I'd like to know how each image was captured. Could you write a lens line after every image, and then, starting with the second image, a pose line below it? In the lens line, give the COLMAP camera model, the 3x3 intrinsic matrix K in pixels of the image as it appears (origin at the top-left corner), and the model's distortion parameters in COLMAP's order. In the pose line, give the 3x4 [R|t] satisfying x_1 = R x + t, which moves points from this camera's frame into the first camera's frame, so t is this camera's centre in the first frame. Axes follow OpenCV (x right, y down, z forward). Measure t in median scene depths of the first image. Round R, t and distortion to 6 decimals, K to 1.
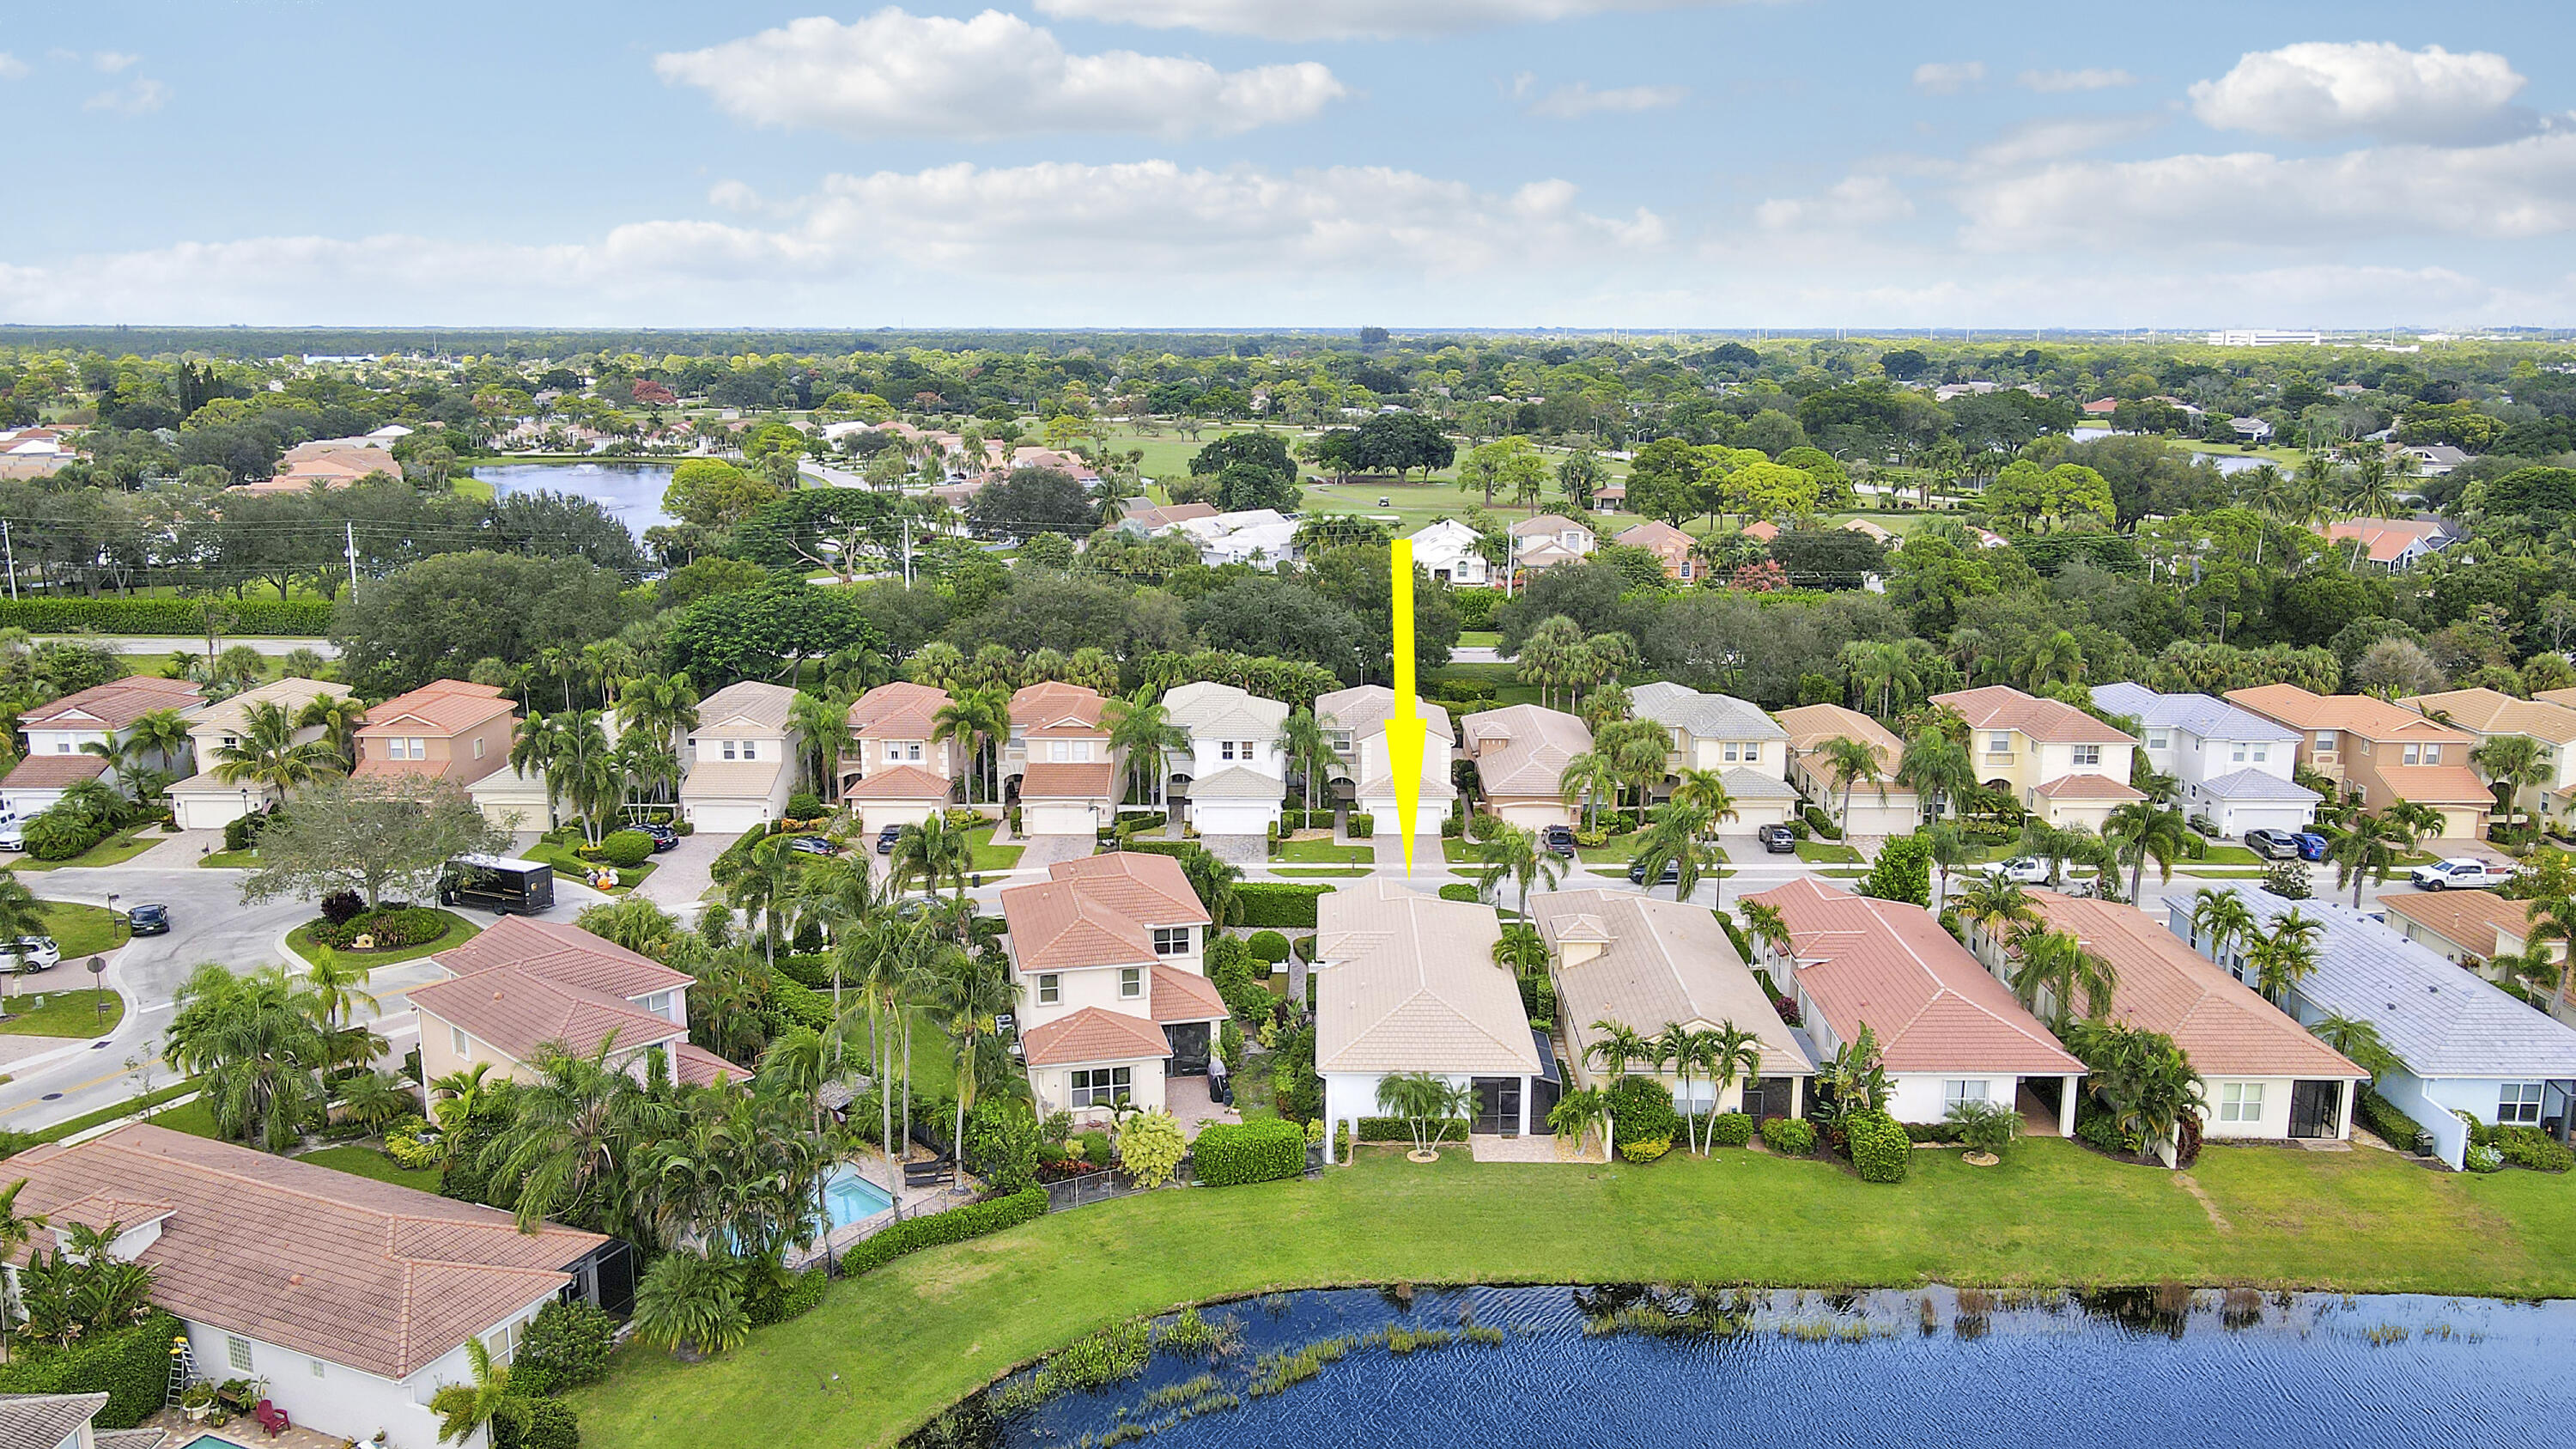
lens RADIAL K [[1927.7, 0, 1288.0], [0, 1927.7, 724.5], [0, 0, 1]] dist [0.013414, 0.002683]
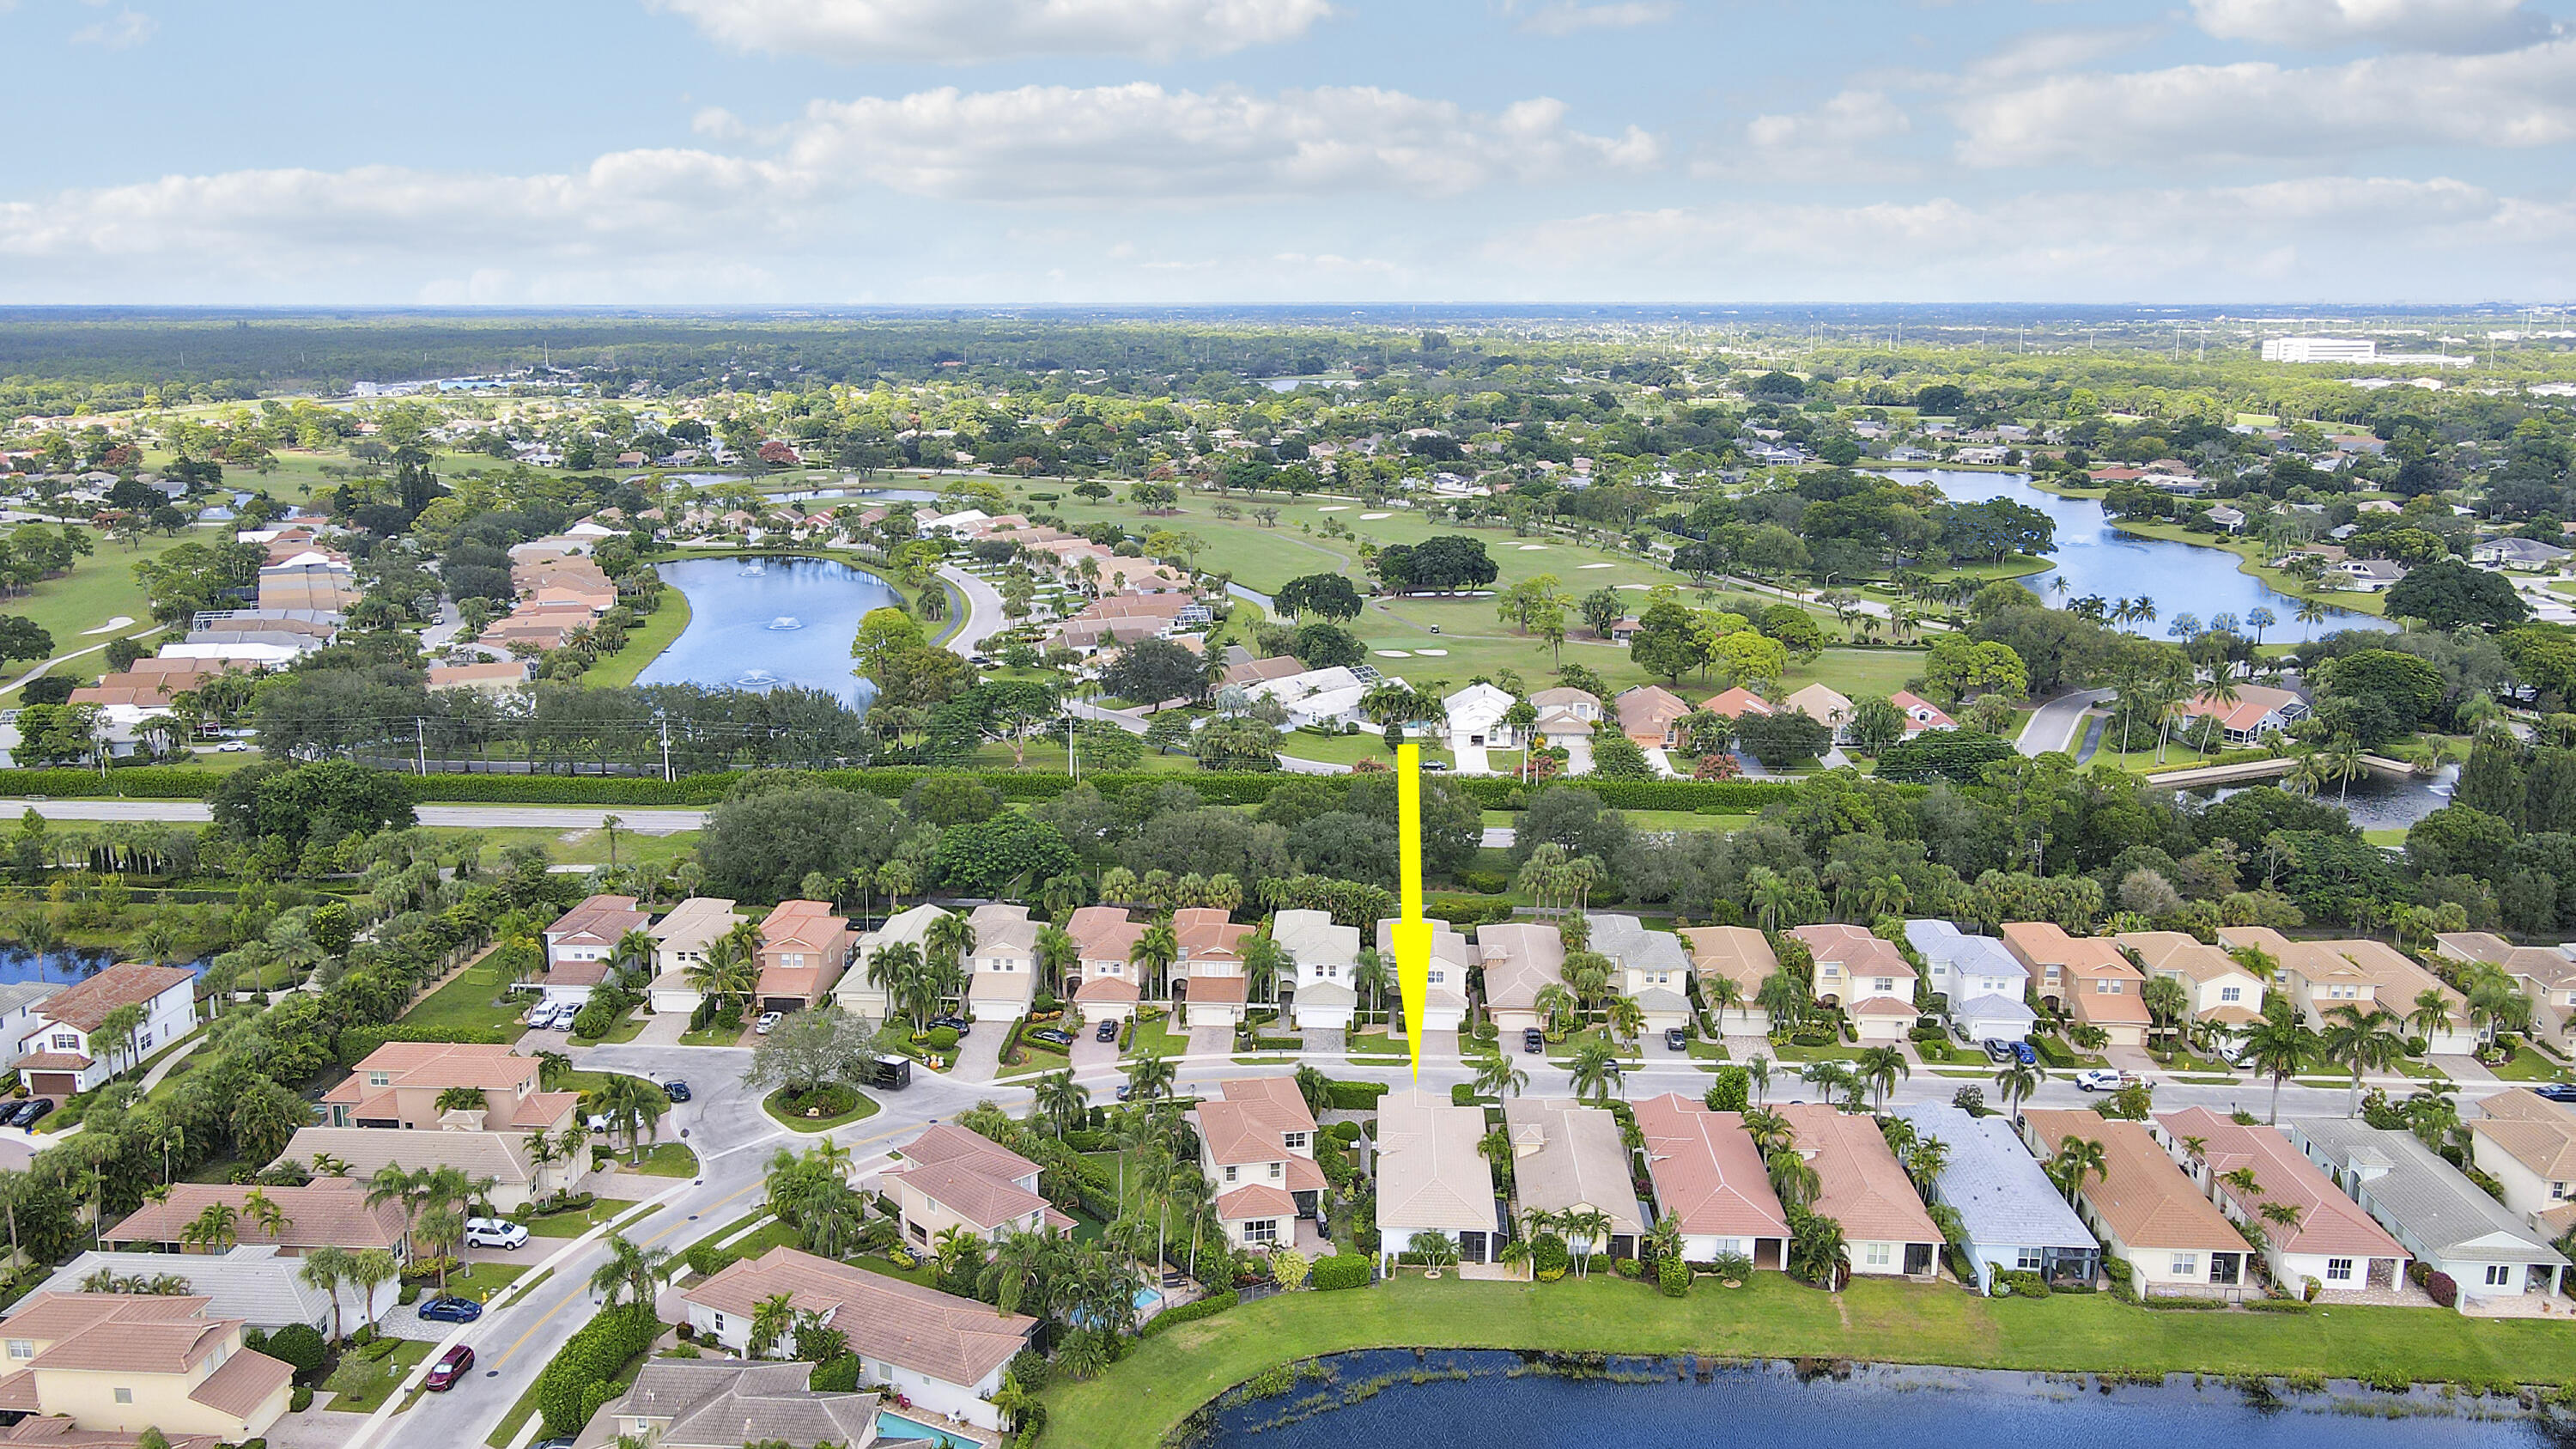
lens RADIAL K [[1909.2, 0, 1269.0], [0, 1909.2, 712.9], [0, 0, 1]] dist [0.007127, 0.006006]
pose [[0.999123, 0.012410, -0.039996, -0.019917], [-0.012172, 0.999907, 0.006168, -0.302576], [0.040069, -0.005676, 0.999181, -0.784341]]
